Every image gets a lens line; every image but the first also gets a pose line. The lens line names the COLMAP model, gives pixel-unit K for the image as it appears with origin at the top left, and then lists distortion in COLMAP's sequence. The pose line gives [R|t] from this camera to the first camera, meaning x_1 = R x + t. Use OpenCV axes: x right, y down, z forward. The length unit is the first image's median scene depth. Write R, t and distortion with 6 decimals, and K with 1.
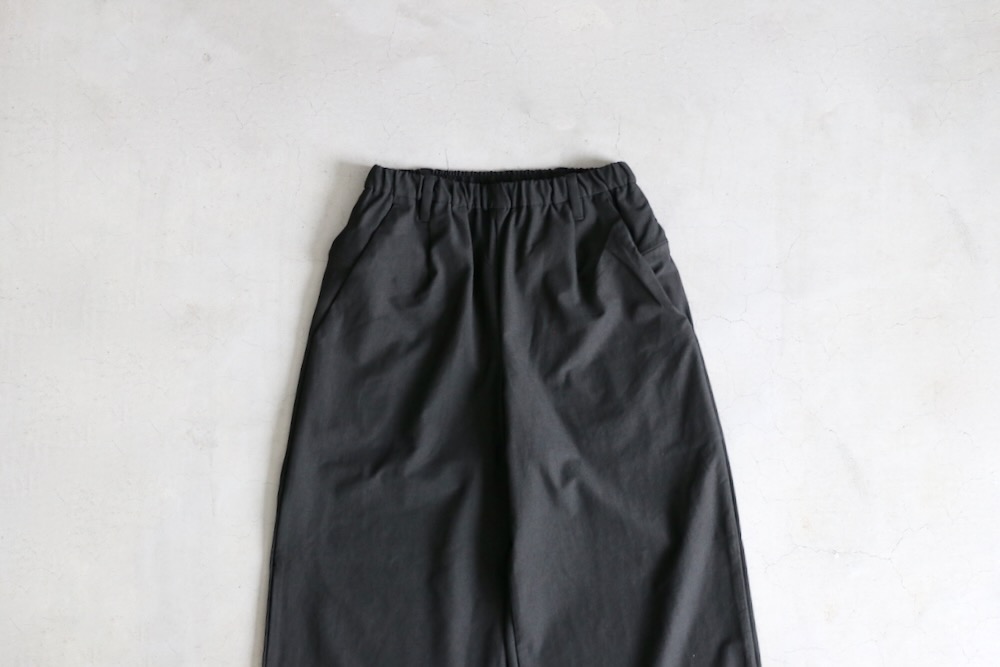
lens RADIAL K [[1895.0, 0, 500.0], [0, 1895.0, 333.5], [0, 0, 1]] dist [-0.007921, 0.071138]
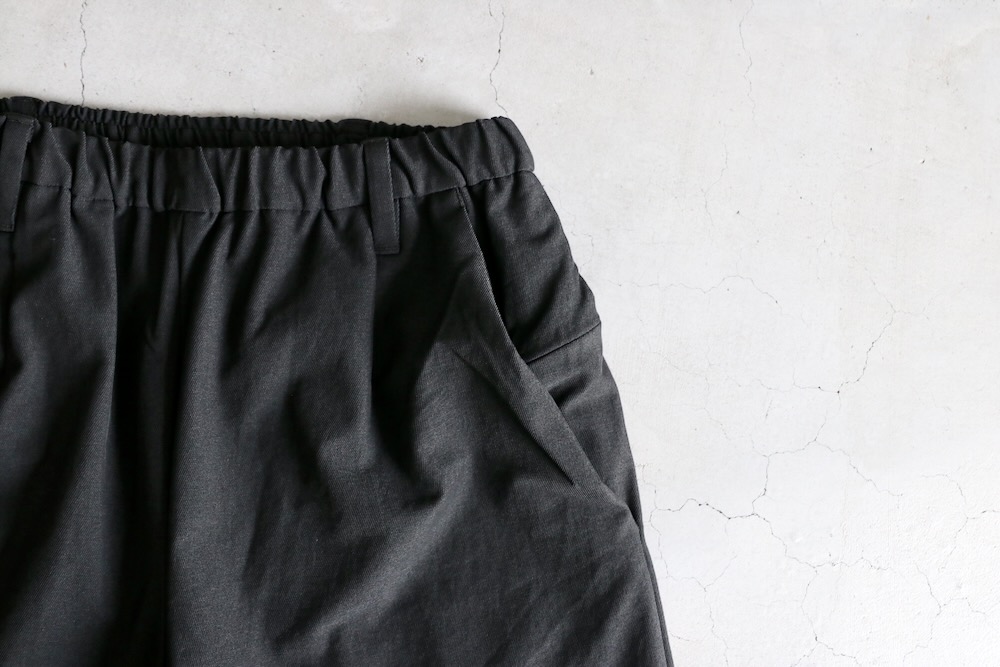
lens RADIAL K [[1255.7, 0, 500.0], [0, 1255.7, 333.5], [0, 0, 1]] dist [-0.122181, 0.033739]
pose [[0.992269, 0.066066, 0.105061, 0.038382], [-0.077267, 0.991318, 0.106385, -0.073608], [-0.097121, -0.113680, 0.988759, 0.731591]]
